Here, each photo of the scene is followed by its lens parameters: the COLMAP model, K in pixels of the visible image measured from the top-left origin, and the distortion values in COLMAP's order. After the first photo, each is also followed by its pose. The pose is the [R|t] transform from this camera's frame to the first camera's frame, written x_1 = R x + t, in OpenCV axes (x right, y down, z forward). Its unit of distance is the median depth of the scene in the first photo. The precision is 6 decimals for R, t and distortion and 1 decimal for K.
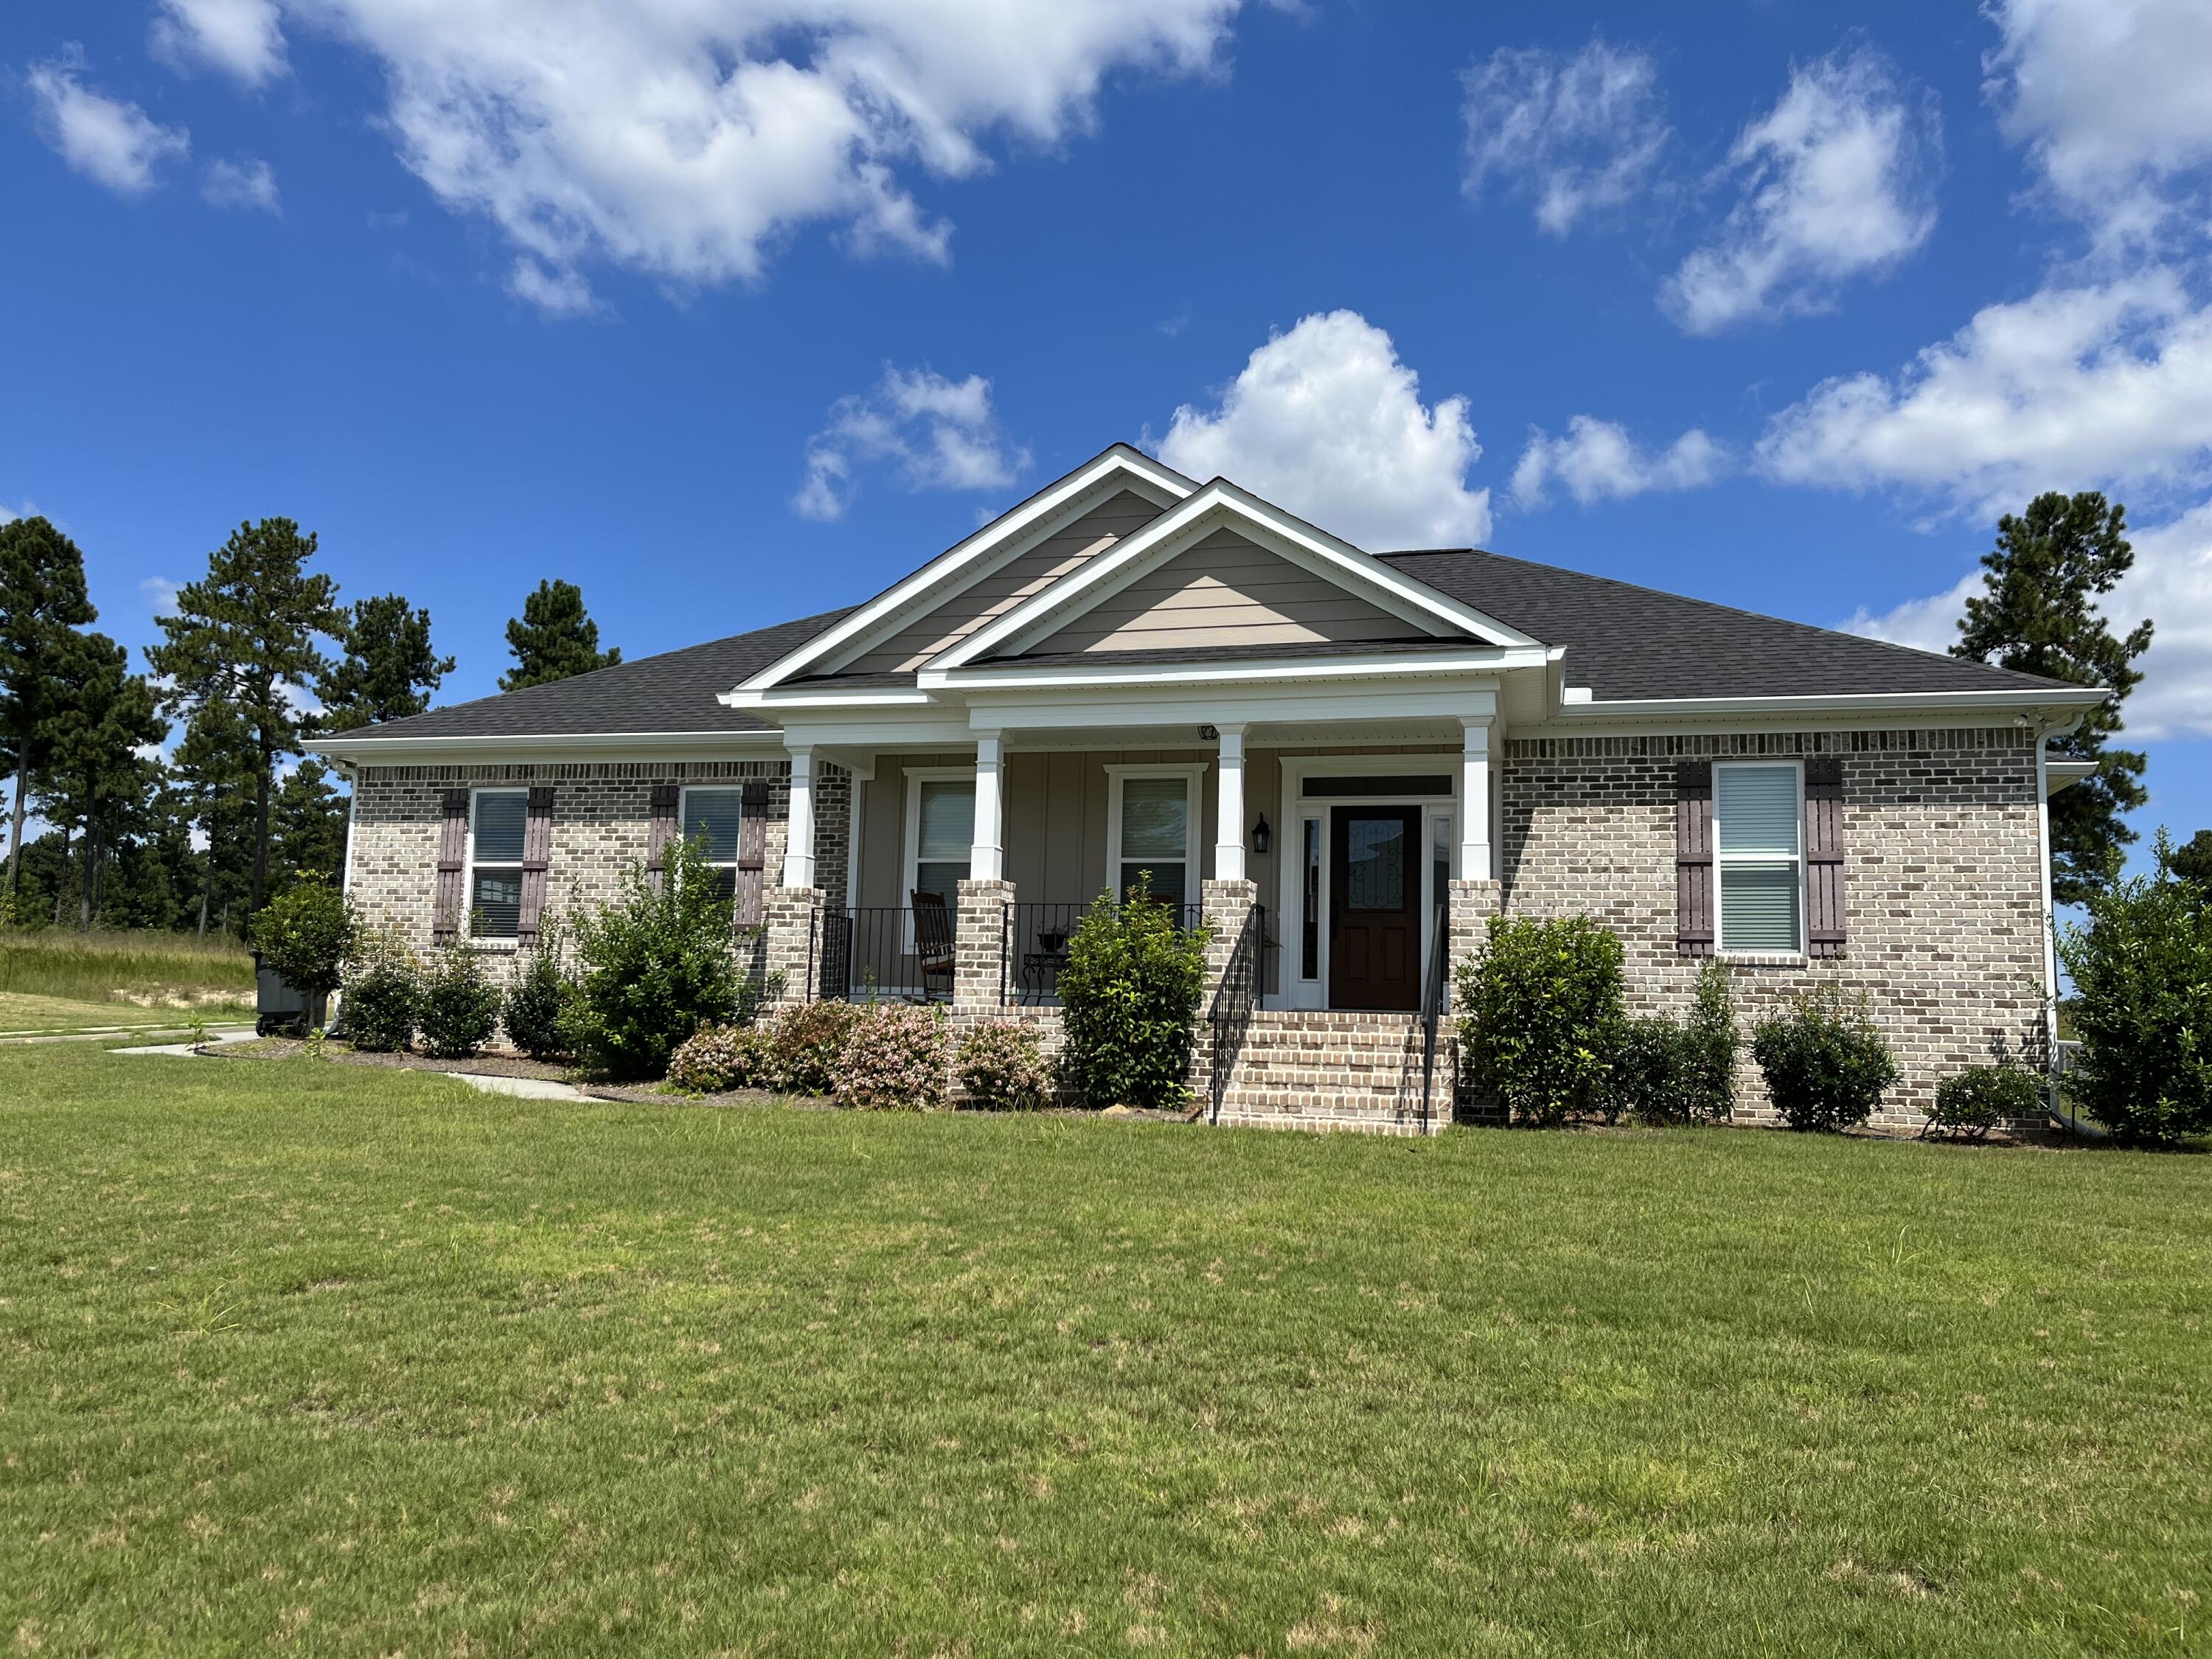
lens RADIAL K [[1676.3, 0, 1101.3], [0, 1676.3, 826.7], [0, 0, 1]] dist [0.052947, -0.079732]
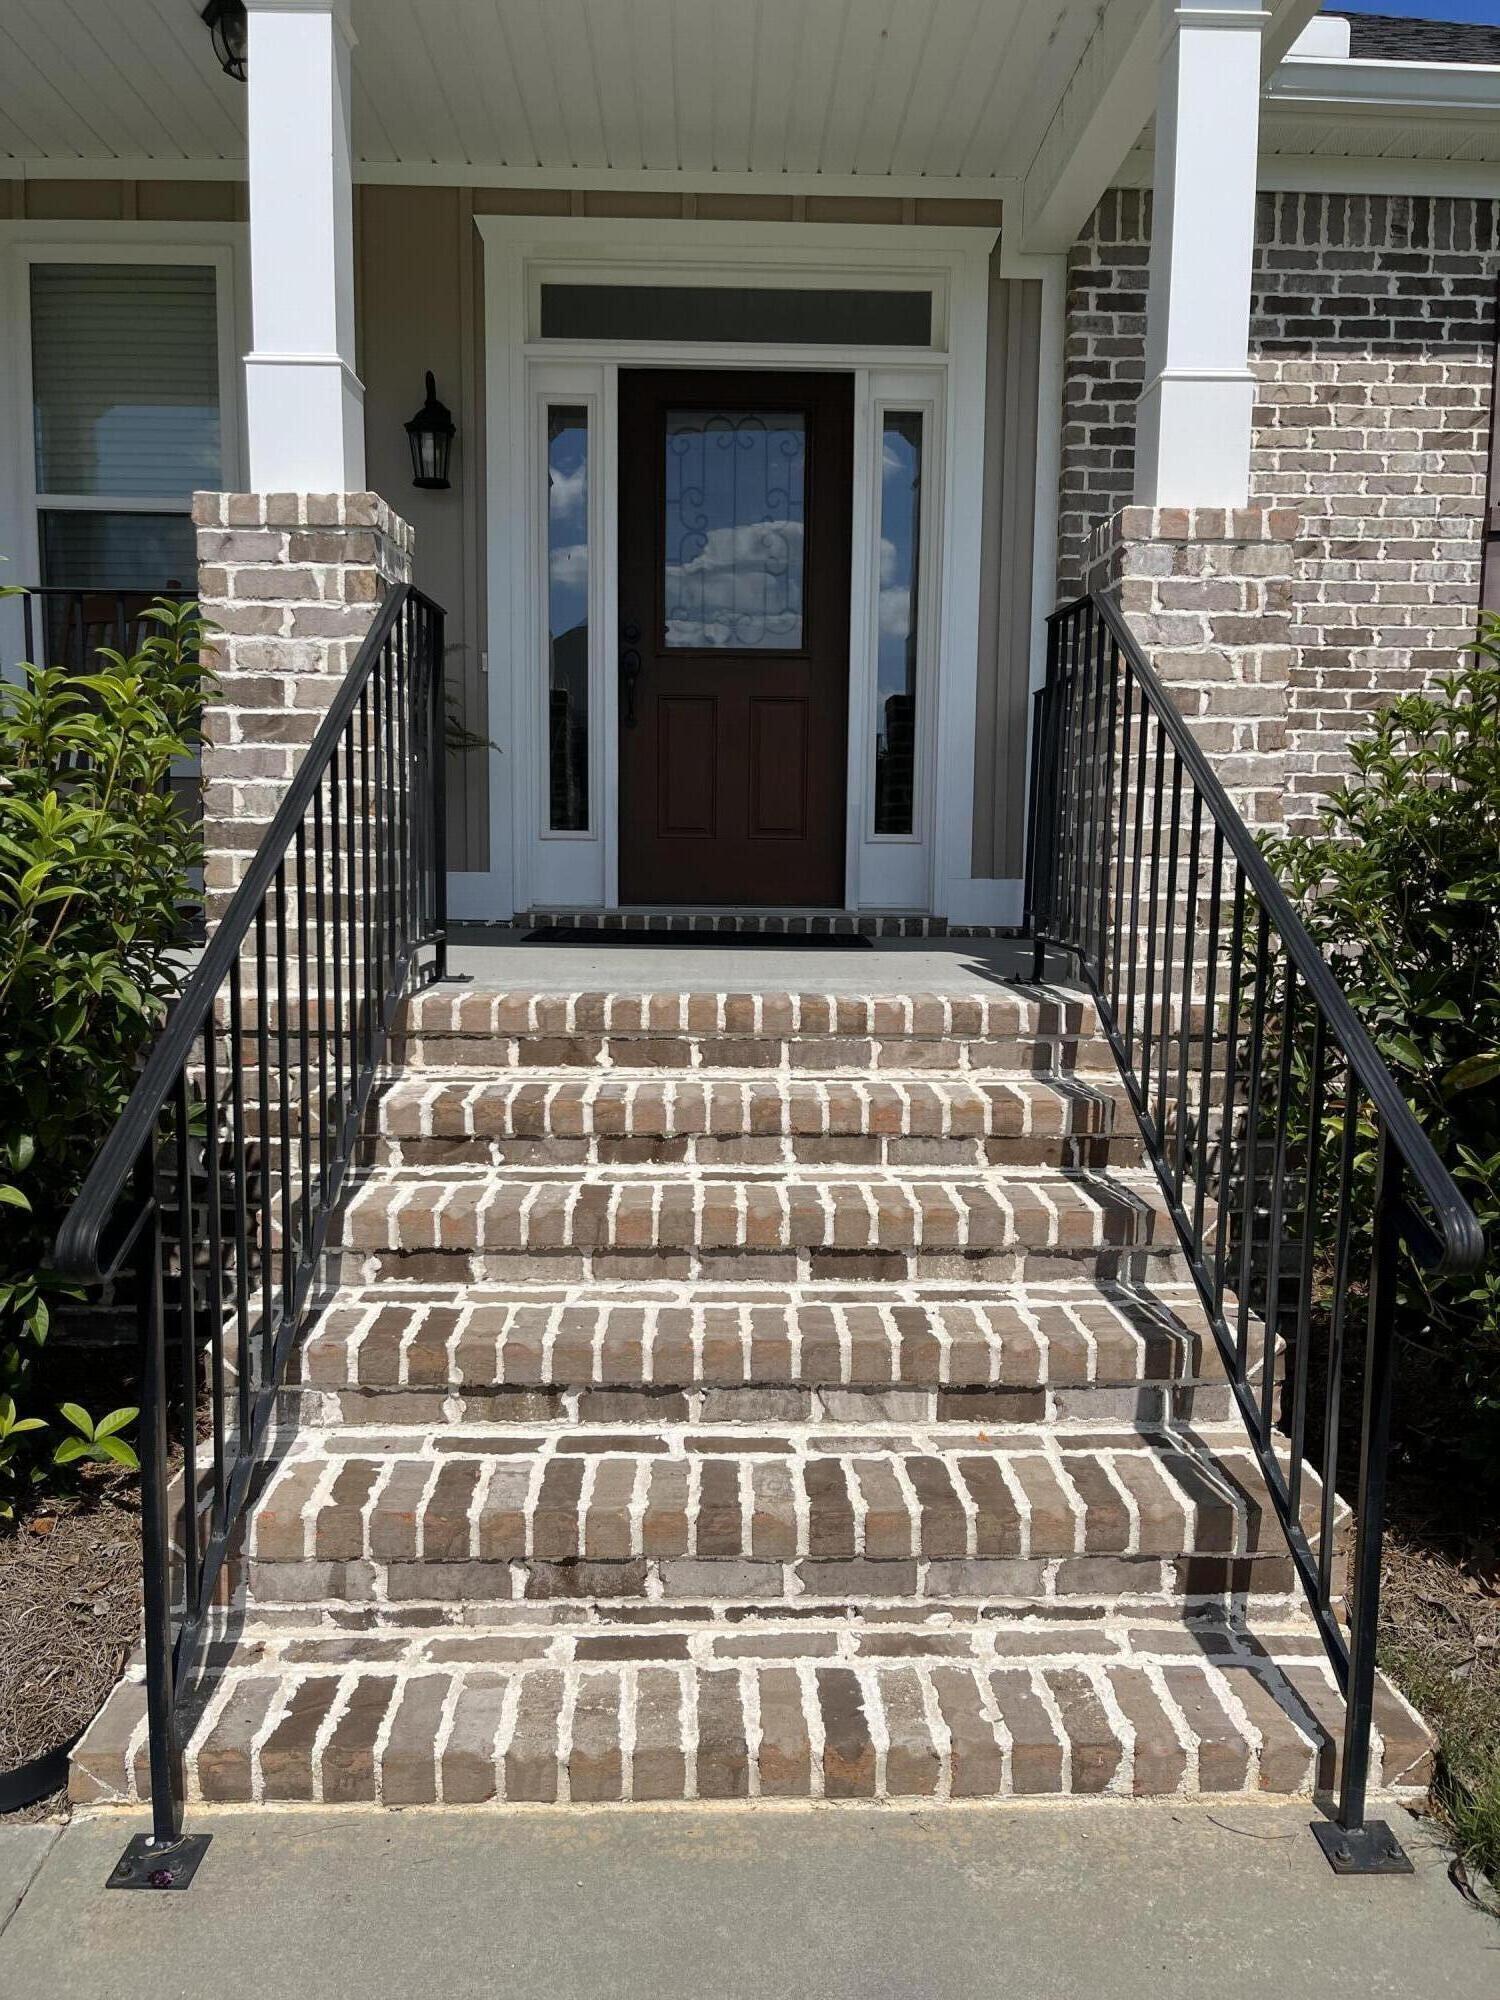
lens RADIAL K [[1515.6, 0, 744.5], [0, 1515.6, 1002.8], [0, 0, 1]] dist [0.052947, -0.079732]
pose [[0.960565, -0.048058, 0.273871, 0.066846], [-0.019612, 0.970787, 0.239138, 0.045756], [-0.277363, -0.235079, 0.931562, 0.672209]]
